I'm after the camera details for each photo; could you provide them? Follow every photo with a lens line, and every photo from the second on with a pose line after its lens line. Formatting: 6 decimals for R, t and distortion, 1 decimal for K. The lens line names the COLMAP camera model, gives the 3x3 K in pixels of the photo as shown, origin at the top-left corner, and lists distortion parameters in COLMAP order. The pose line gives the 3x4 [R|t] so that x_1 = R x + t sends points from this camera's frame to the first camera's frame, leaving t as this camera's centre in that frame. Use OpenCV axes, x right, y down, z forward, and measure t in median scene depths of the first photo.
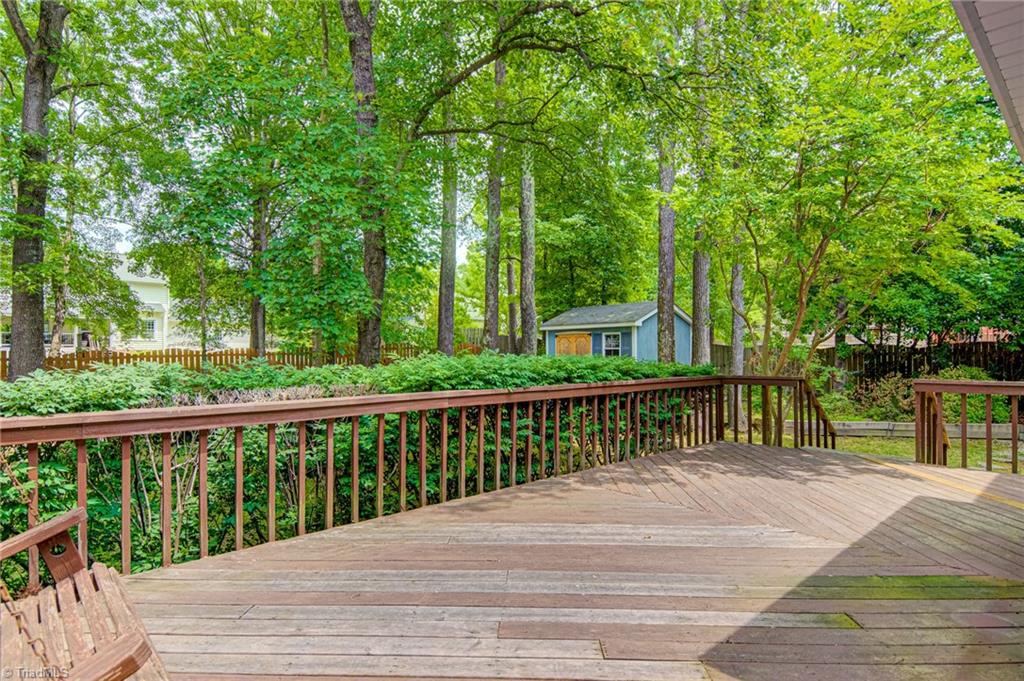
lens RADIAL K [[536.5, 0, 510.5], [0, 536.5, 342.0], [0, 0, 1]] dist [0.016703, -0.017479]
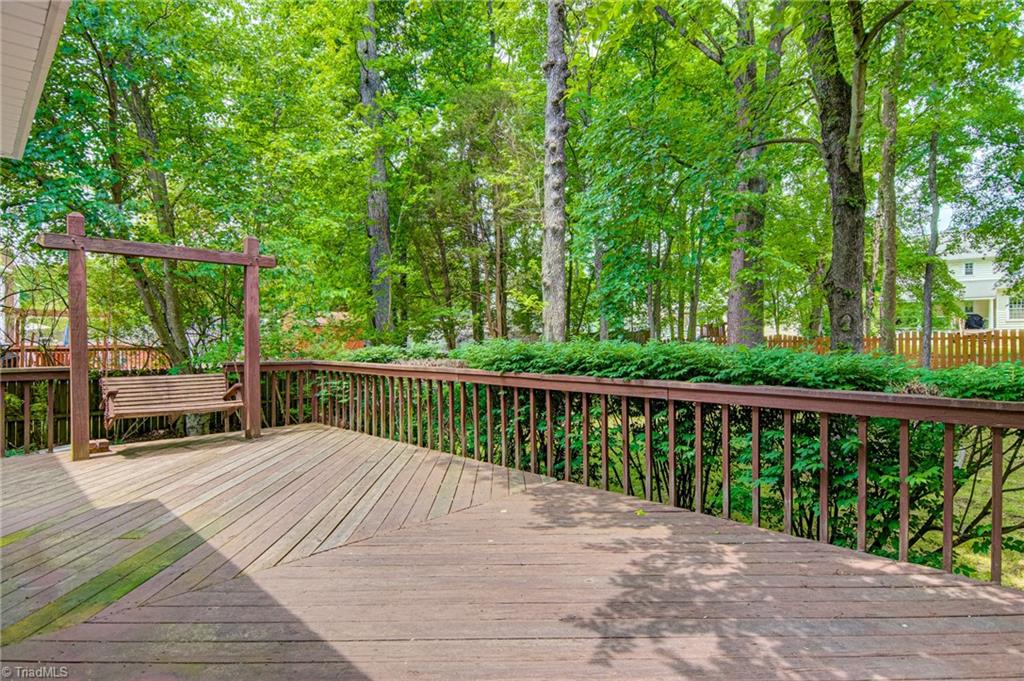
lens RADIAL K [[536.5, 0, 515.4], [0, 536.5, 342.5], [0, 0, 1]] dist [0.016703, -0.017479]
pose [[0.064227, 0.011572, -0.997868, 1.531338], [0.021576, 0.999683, 0.012982, 0.025660], [0.997702, -0.022364, 0.063957, 1.421511]]
